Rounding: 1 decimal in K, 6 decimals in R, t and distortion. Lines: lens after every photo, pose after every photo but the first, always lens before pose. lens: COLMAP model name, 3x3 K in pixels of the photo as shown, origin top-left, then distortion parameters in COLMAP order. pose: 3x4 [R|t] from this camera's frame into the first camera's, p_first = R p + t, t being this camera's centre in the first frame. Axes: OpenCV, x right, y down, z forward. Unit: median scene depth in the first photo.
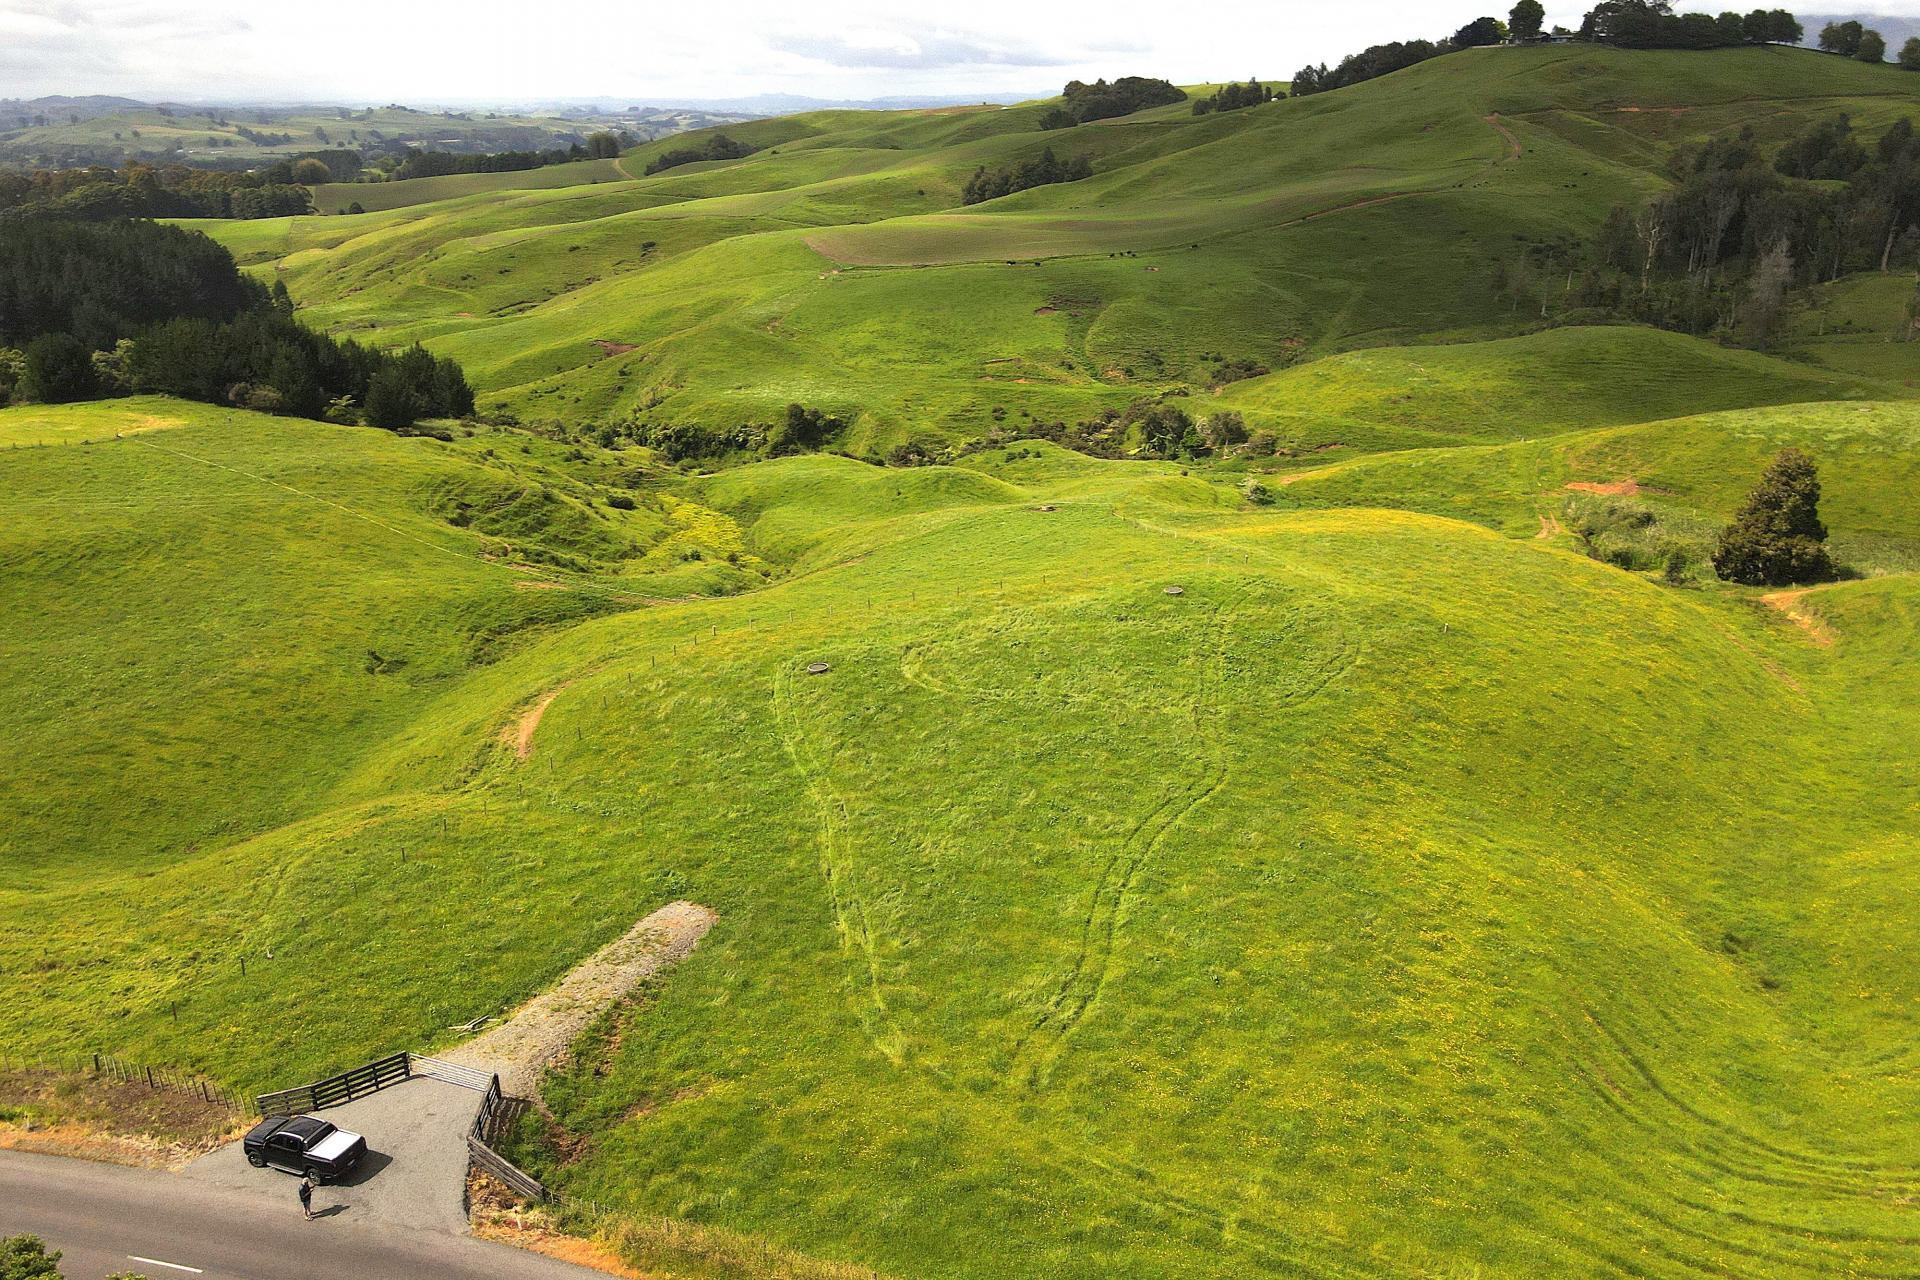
lens RADIAL K [[1409.6, 0, 956.4], [0, 1409.6, 643.8], [0, 0, 1]] dist [0.000191, 0.028332]
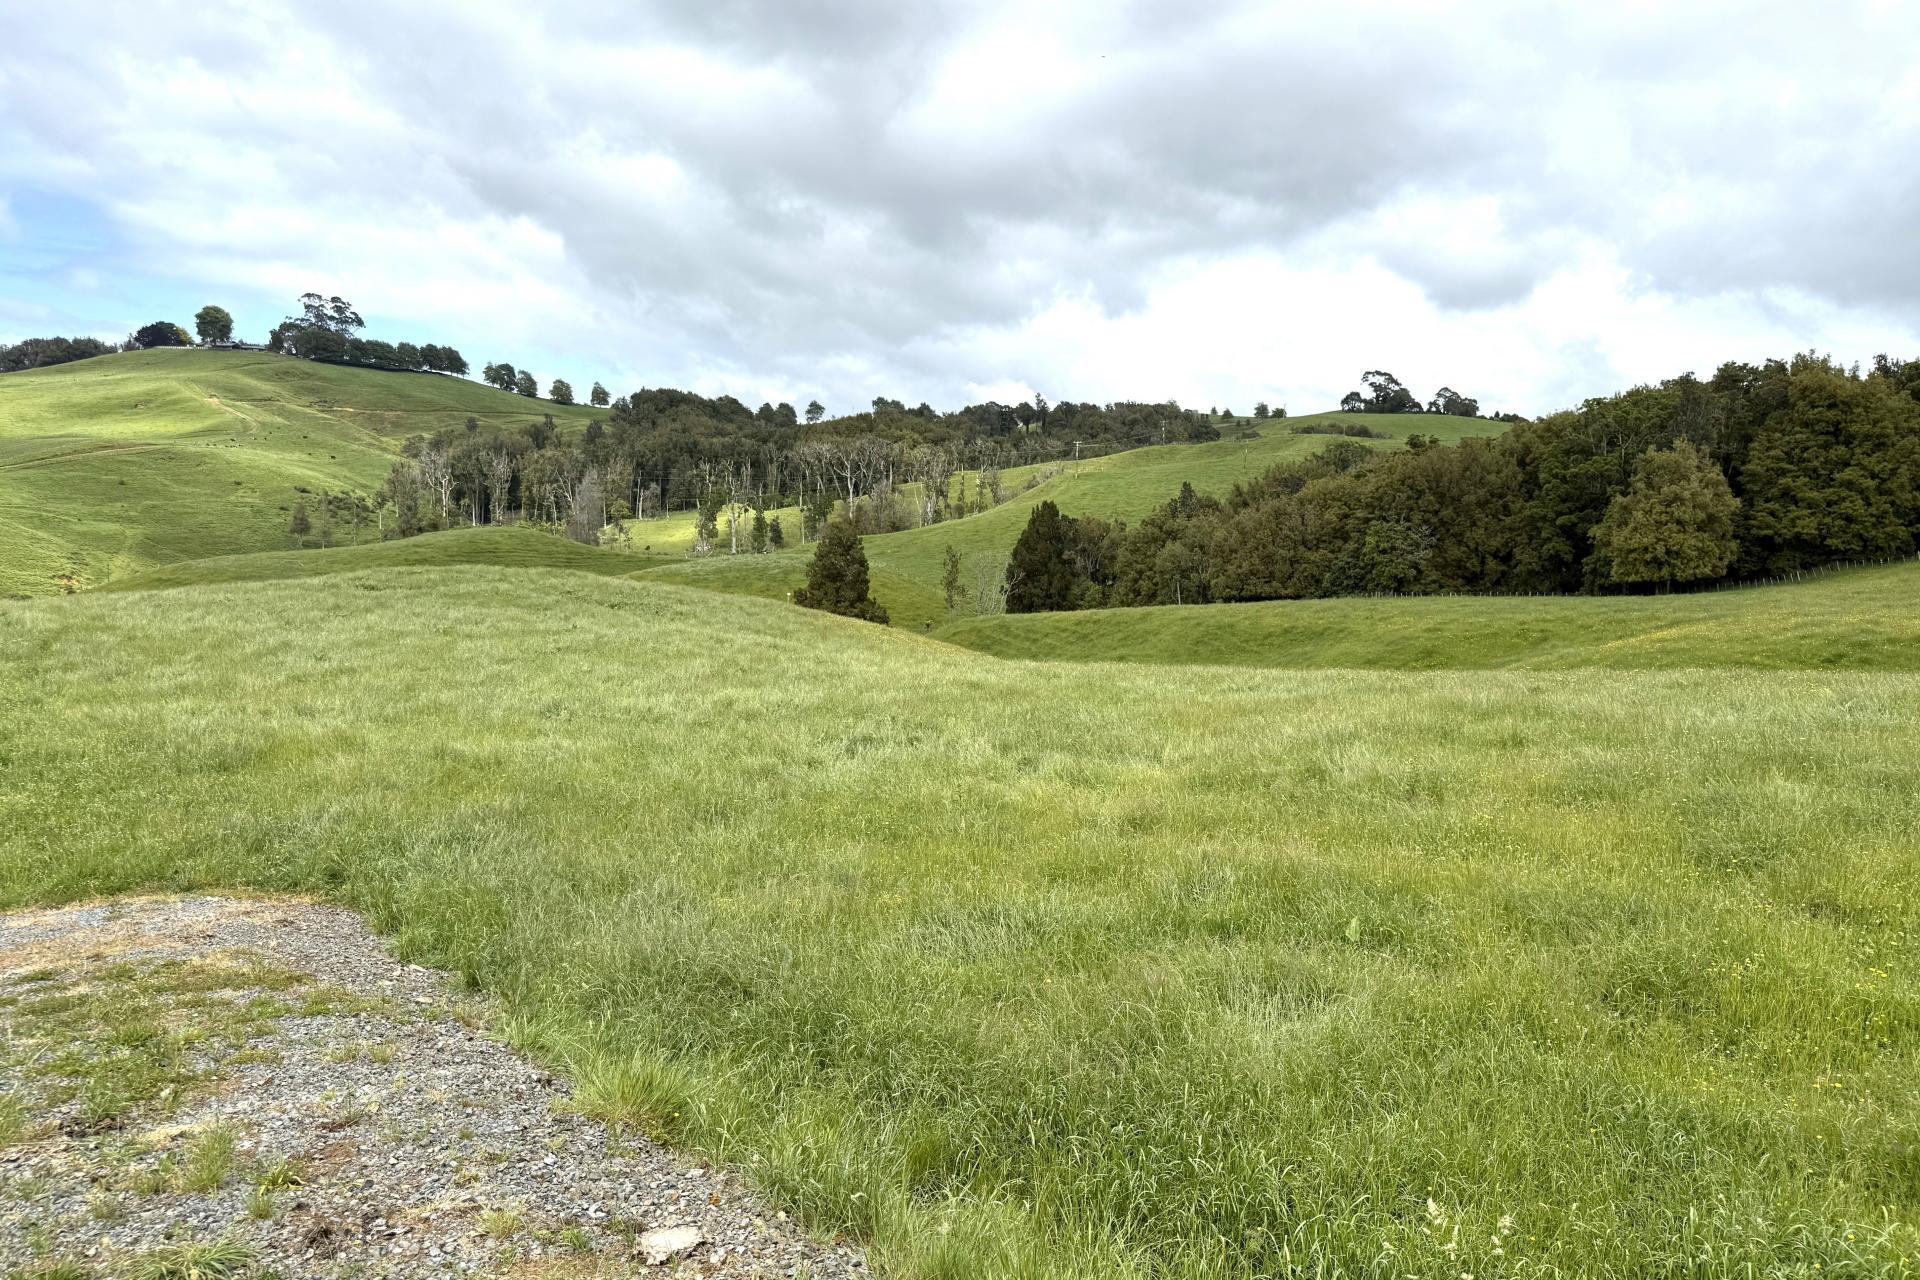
lens RADIAL K [[1356.3, 0, 967.8], [0, 1356.3, 640.8], [0, 0, 1]] dist [0.021371, -0.032811]
pose [[0.618253, -0.051869, 0.784266, -0.086634], [0.246142, 0.960405, -0.130520, 0.072022], [-0.746443, 0.273736, 0.606541, 0.293706]]
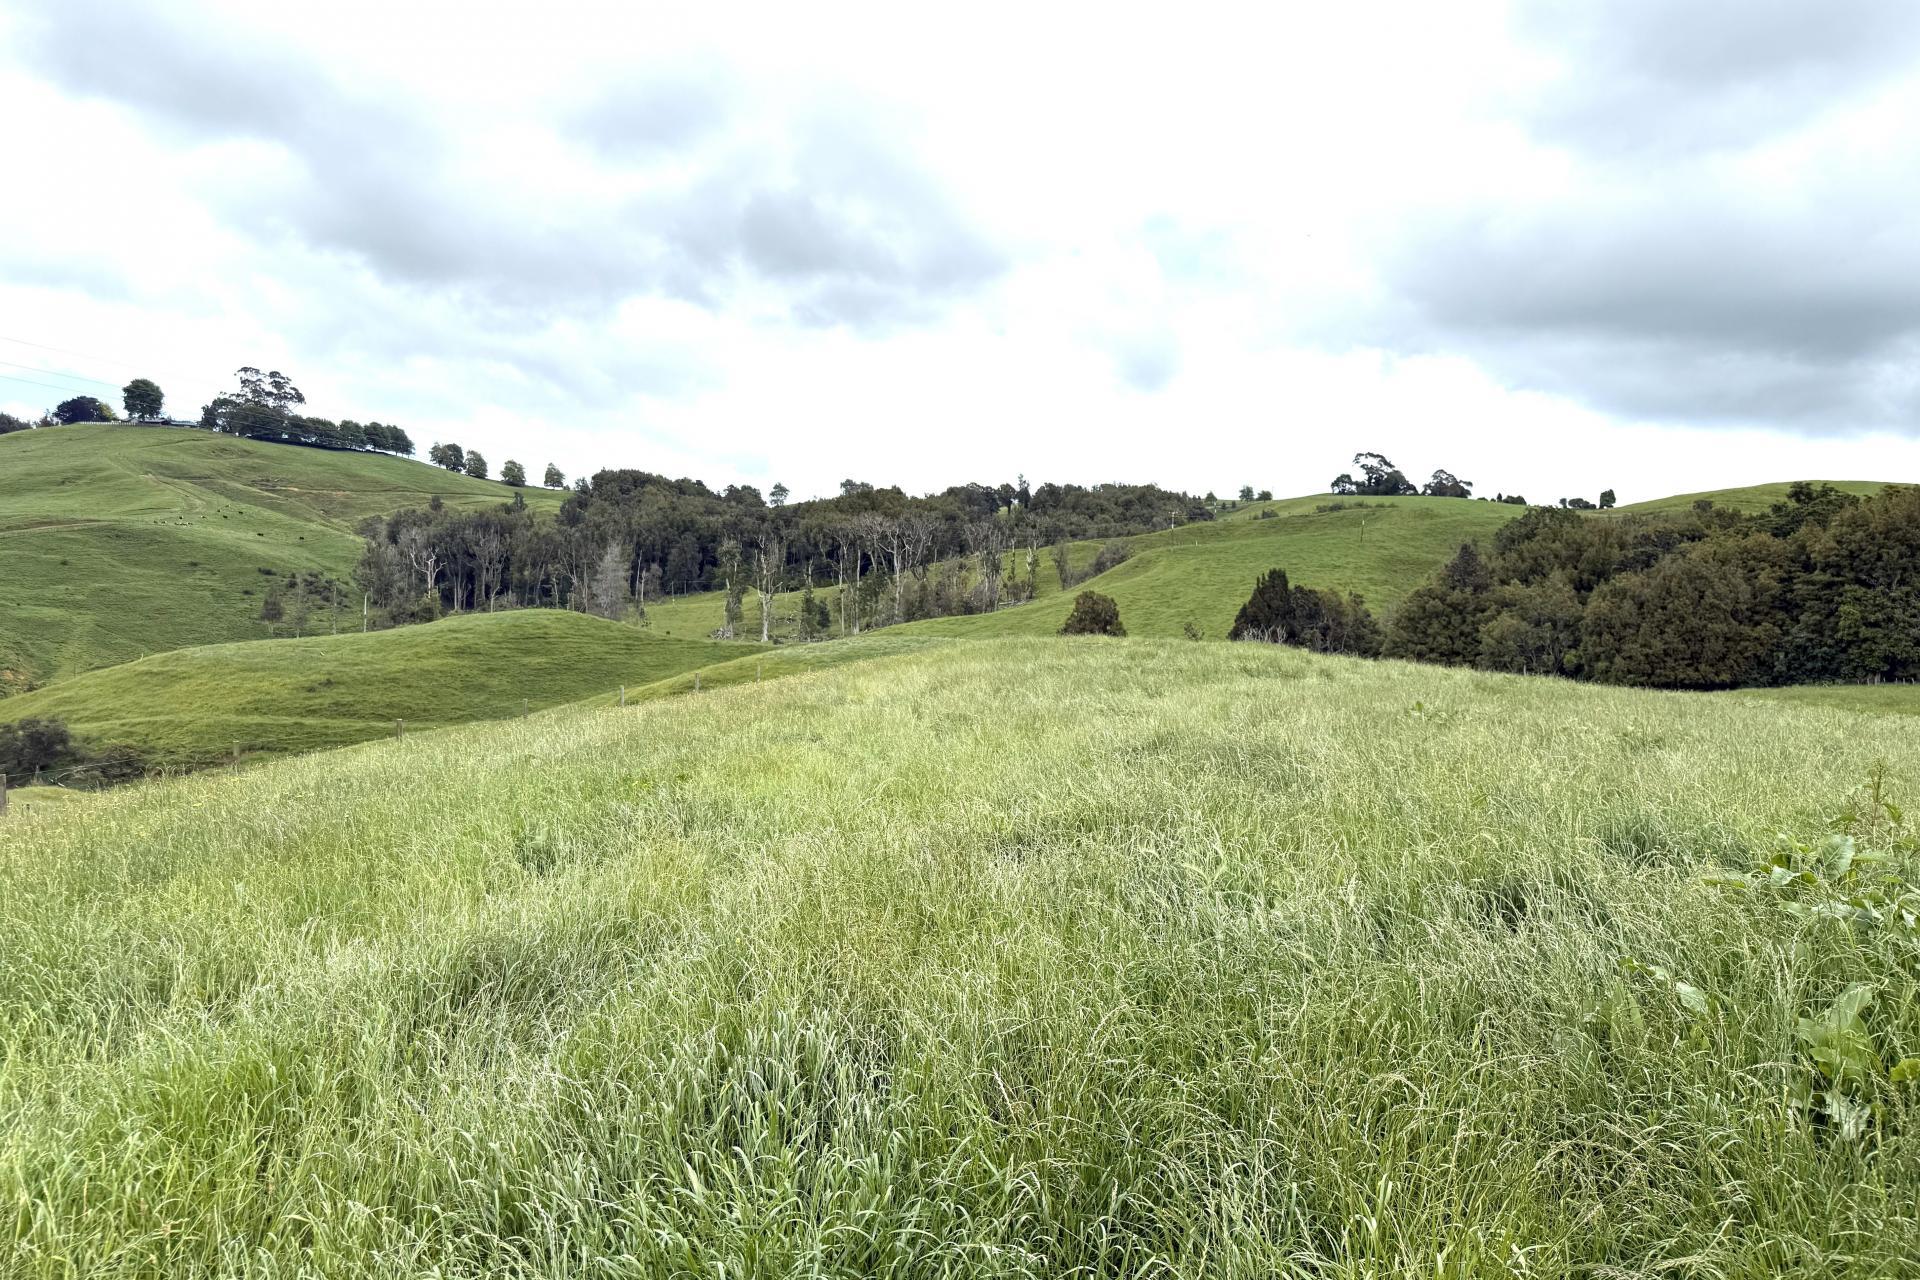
lens RADIAL K [[1363.4, 0, 954.7], [0, 1363.4, 641.3], [0, 0, 1]] dist [-0.003864, -0.006030]
pose [[0.571876, -0.002940, 0.820335, -0.057200], [0.261539, 0.948463, -0.178926, 0.002088], [-0.777531, 0.316873, 0.543172, 0.521131]]
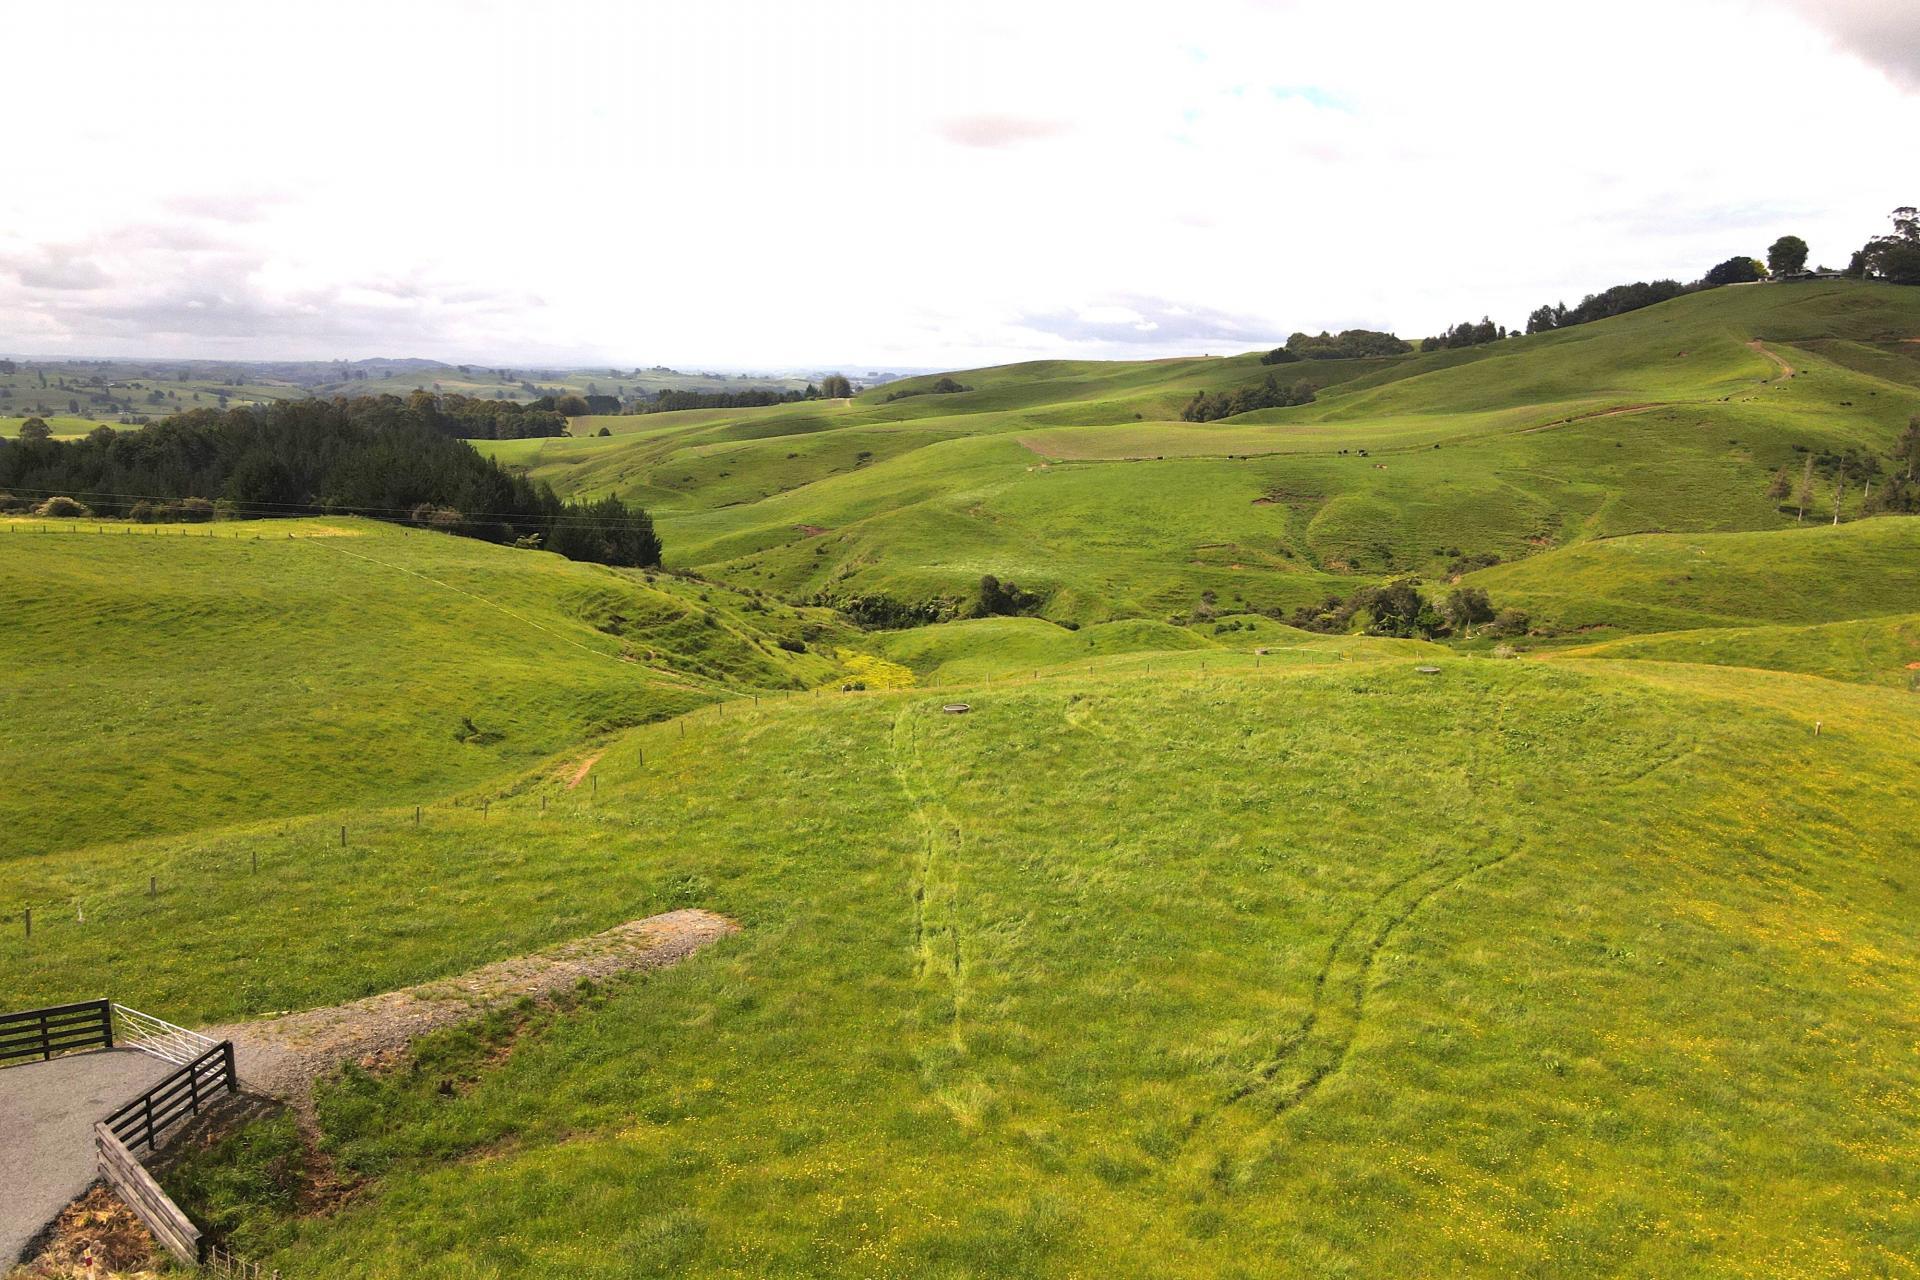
lens RADIAL K [[1415.3, 0, 953.7], [0, 1415.3, 641.0], [0, 0, 1]] dist [-0.018105, 0.062226]
pose [[0.987779, 0.043445, -0.149684, 0.007459], [-0.069641, 0.982193, -0.174490, 0.059702], [0.139438, 0.182782, 0.973215, 0.123686]]
